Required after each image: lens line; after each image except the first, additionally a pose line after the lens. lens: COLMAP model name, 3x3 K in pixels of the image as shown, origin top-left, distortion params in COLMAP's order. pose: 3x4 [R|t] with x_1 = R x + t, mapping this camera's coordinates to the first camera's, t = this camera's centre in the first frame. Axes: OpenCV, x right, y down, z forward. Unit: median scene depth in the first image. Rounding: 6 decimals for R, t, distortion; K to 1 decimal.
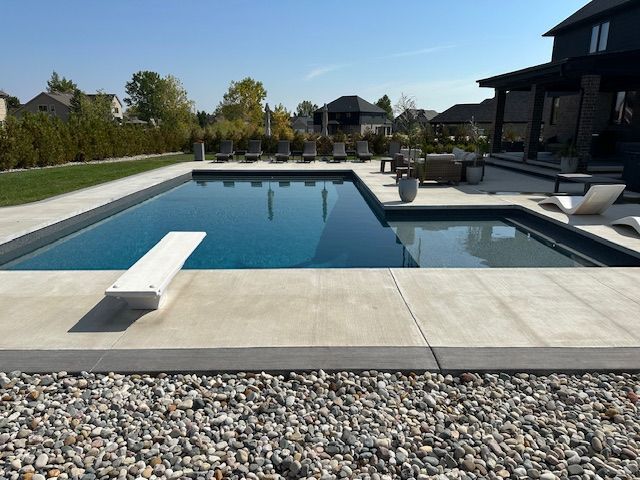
lens RADIAL K [[482.1, 0, 320.0], [0, 482.1, 240.0], [0, 0, 1]] dist [0.079936, -0.055983]
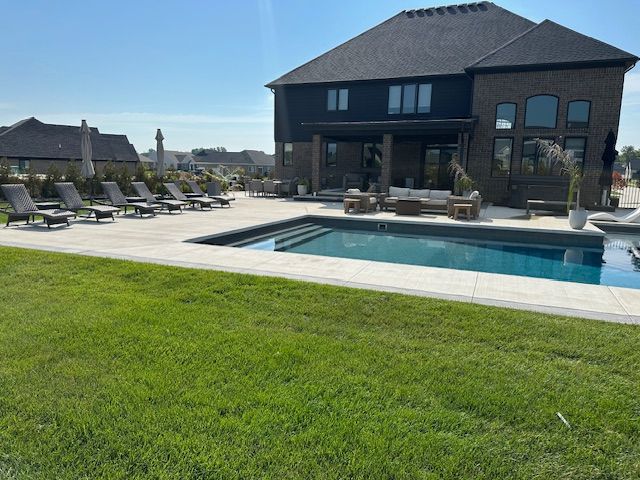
lens RADIAL K [[482.1, 0, 320.0], [0, 482.1, 240.0], [0, 0, 1]] dist [0.079936, -0.055983]
pose [[0.433271, -0.134033, 0.891242, -0.619497], [0.200054, 0.978513, 0.049903, -0.125099], [-0.878780, 0.156675, 0.450775, 0.528375]]
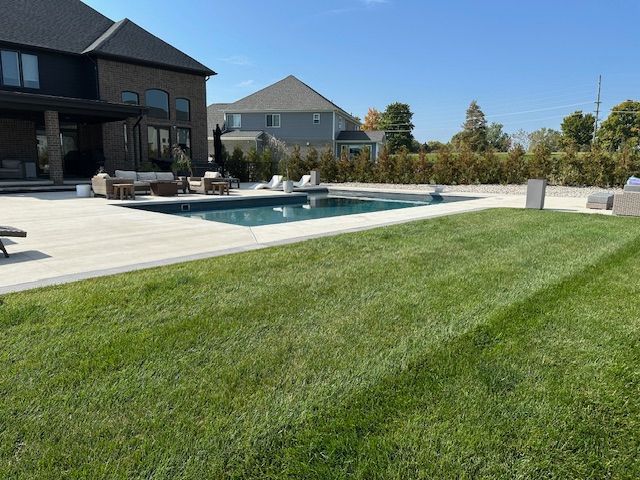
lens RADIAL K [[482.1, 0, 320.0], [0, 482.1, 240.0], [0, 0, 1]] dist [0.079936, -0.055983]
pose [[-0.717679, -0.125192, 0.685028, -0.619188], [0.159298, 0.928110, 0.336507, -0.271064], [-0.677909, 0.350627, -0.646142, 1.159019]]
